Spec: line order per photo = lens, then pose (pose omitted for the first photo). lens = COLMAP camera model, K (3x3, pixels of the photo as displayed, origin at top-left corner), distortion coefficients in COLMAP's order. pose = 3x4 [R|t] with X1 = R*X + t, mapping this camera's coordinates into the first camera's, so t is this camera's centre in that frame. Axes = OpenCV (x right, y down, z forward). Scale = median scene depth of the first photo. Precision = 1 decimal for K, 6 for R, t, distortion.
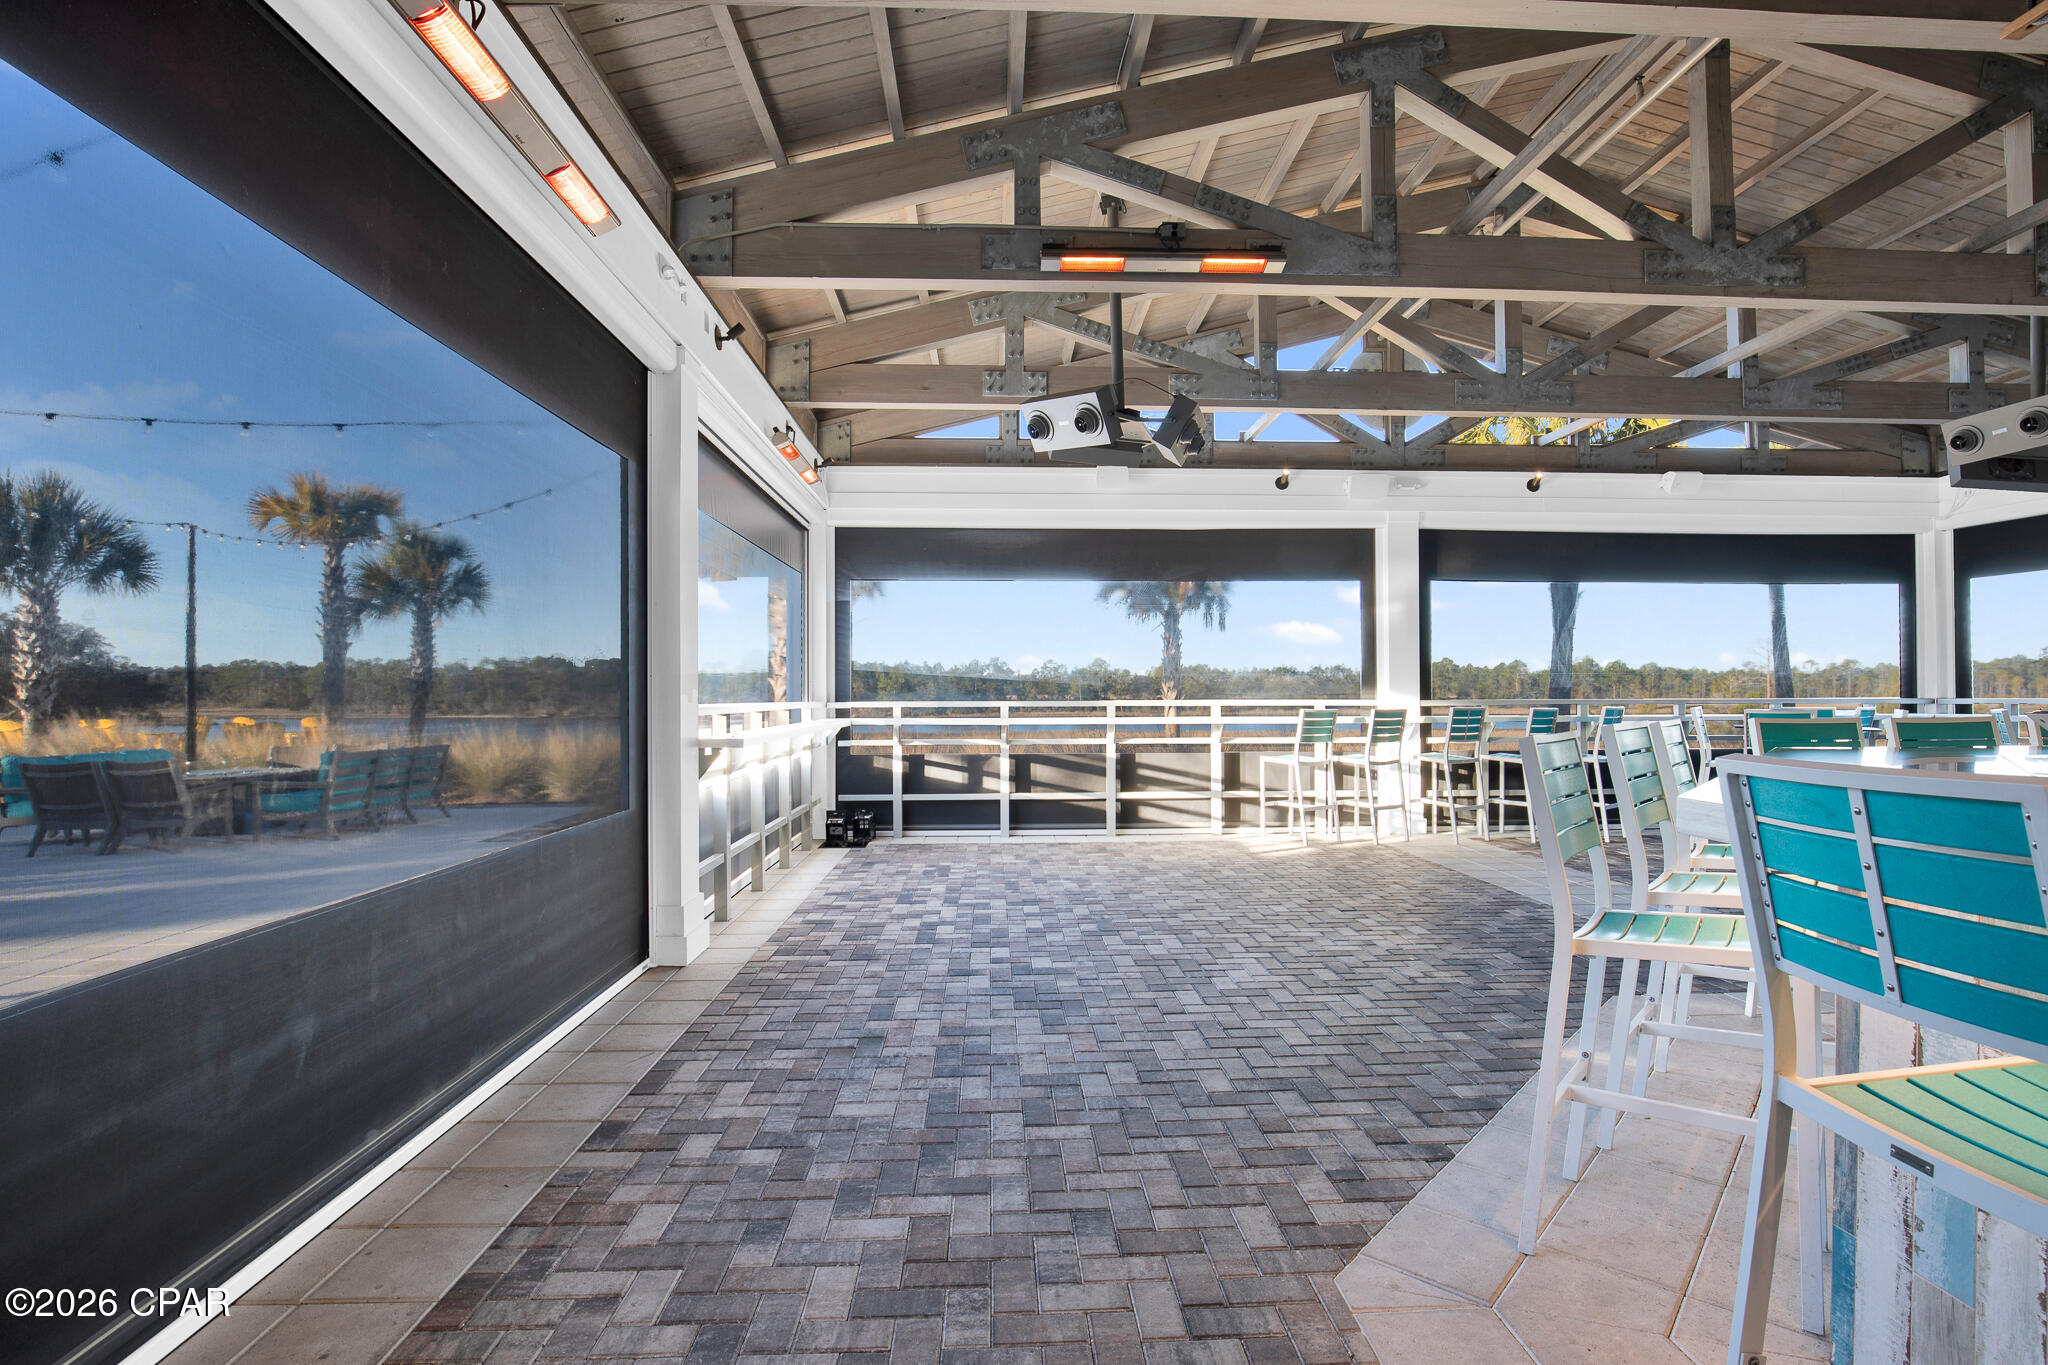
lens RADIAL K [[966.8, 0, 1018.9], [0, 966.8, 678.8], [0, 0, 1]] dist [0.017443, 0.000189]
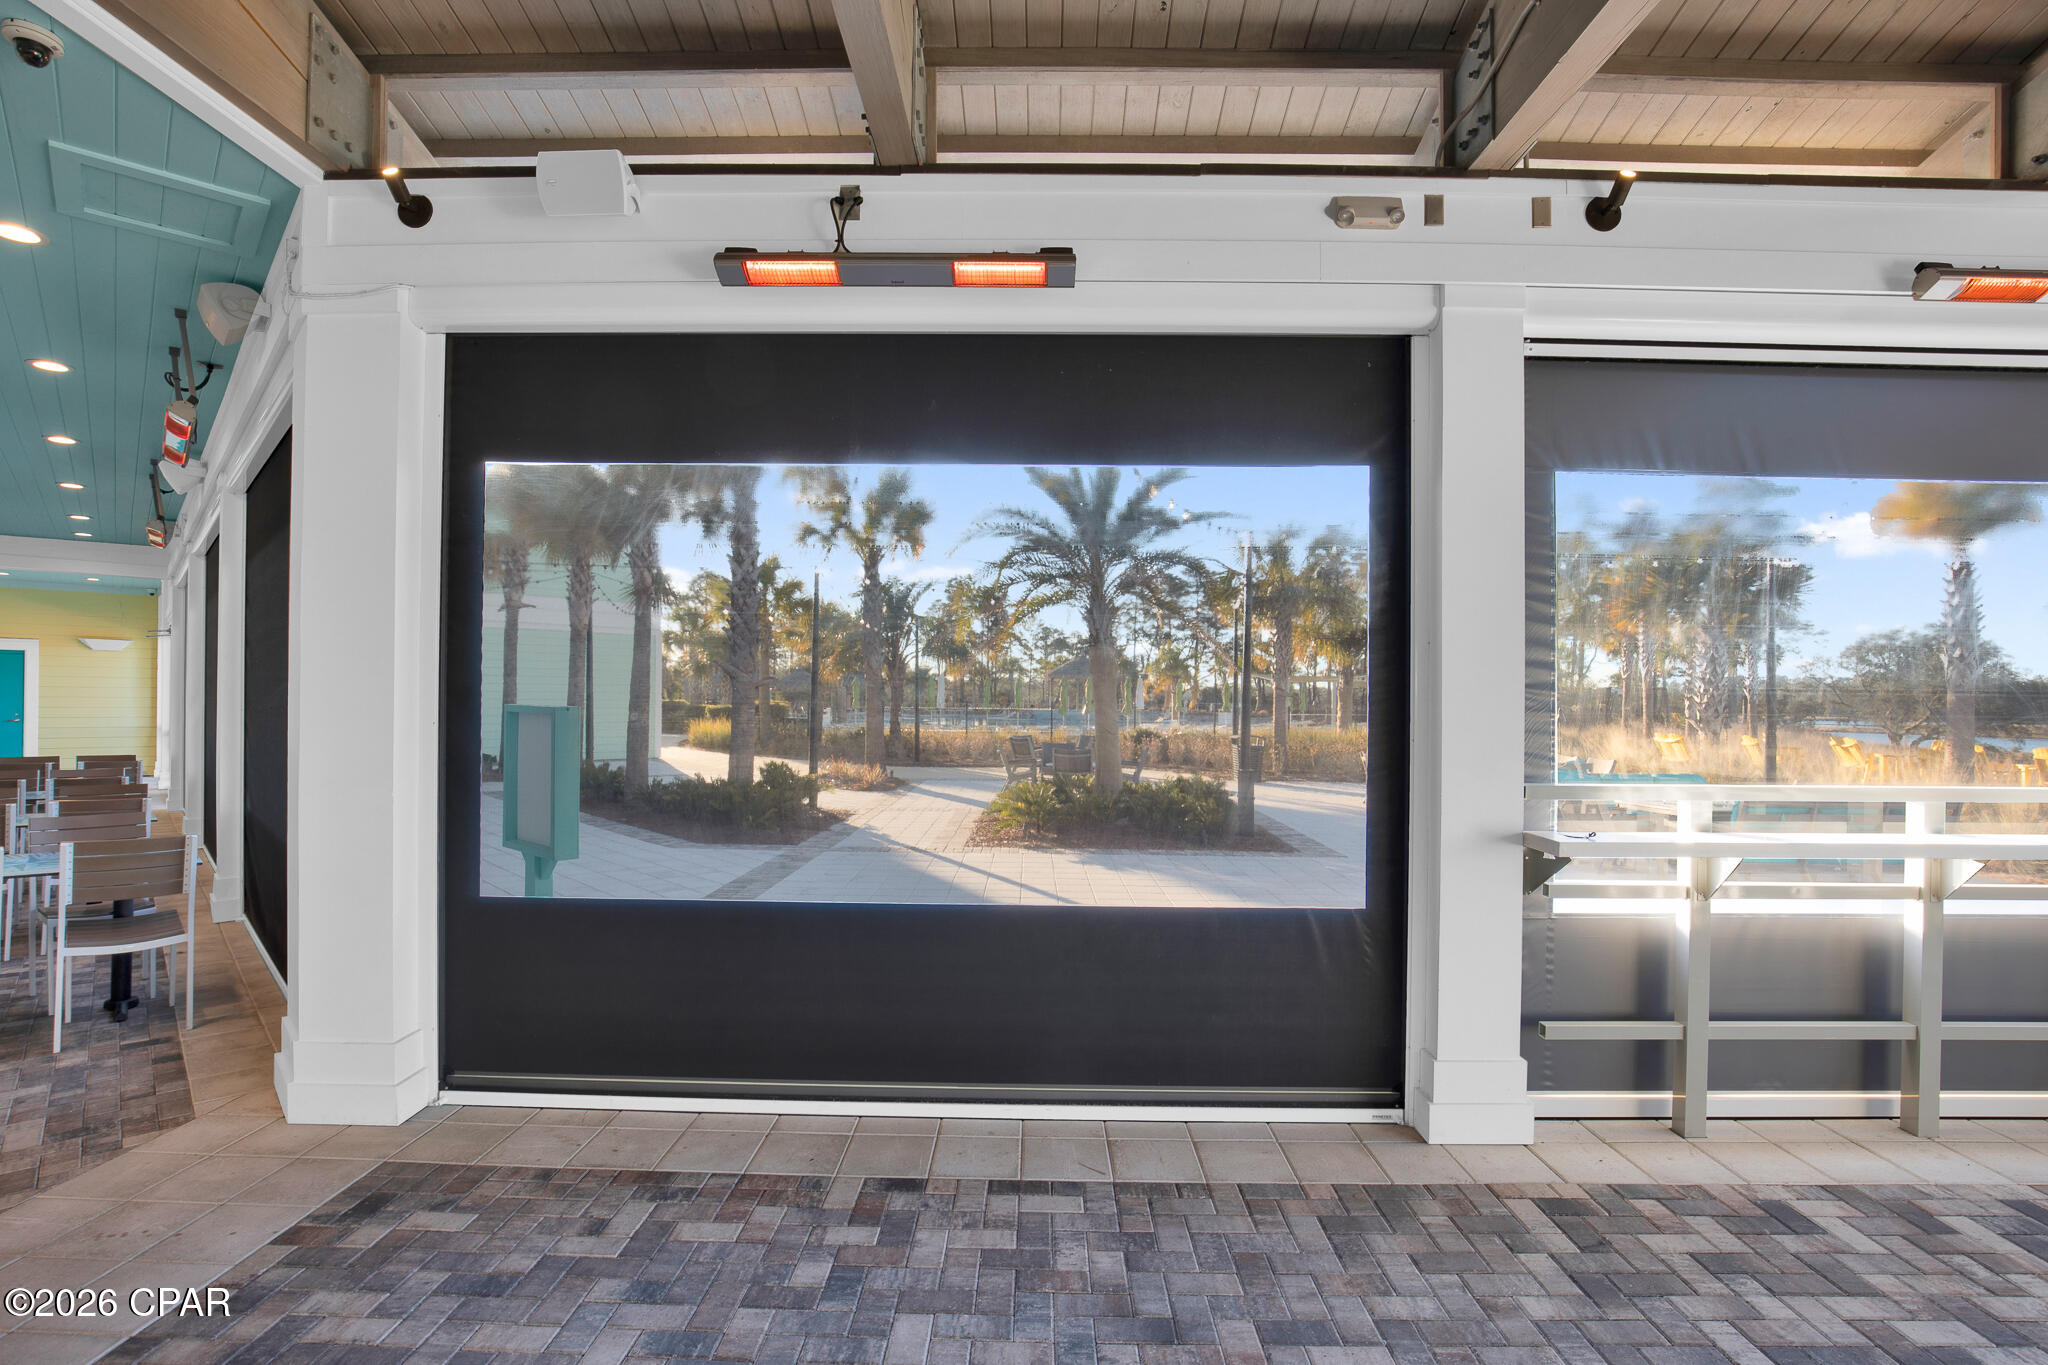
lens RADIAL K [[987.8, 0, 1025.6], [0, 987.8, 688.6], [0, 0, 1]] dist [-0.032617, 0.006072]
pose [[-0.033846, -0.002645, -0.999424, 0.498459], [0.002811, 0.999992, -0.002742, -0.051847], [0.999423, -0.002902, -0.033839, 0.926407]]
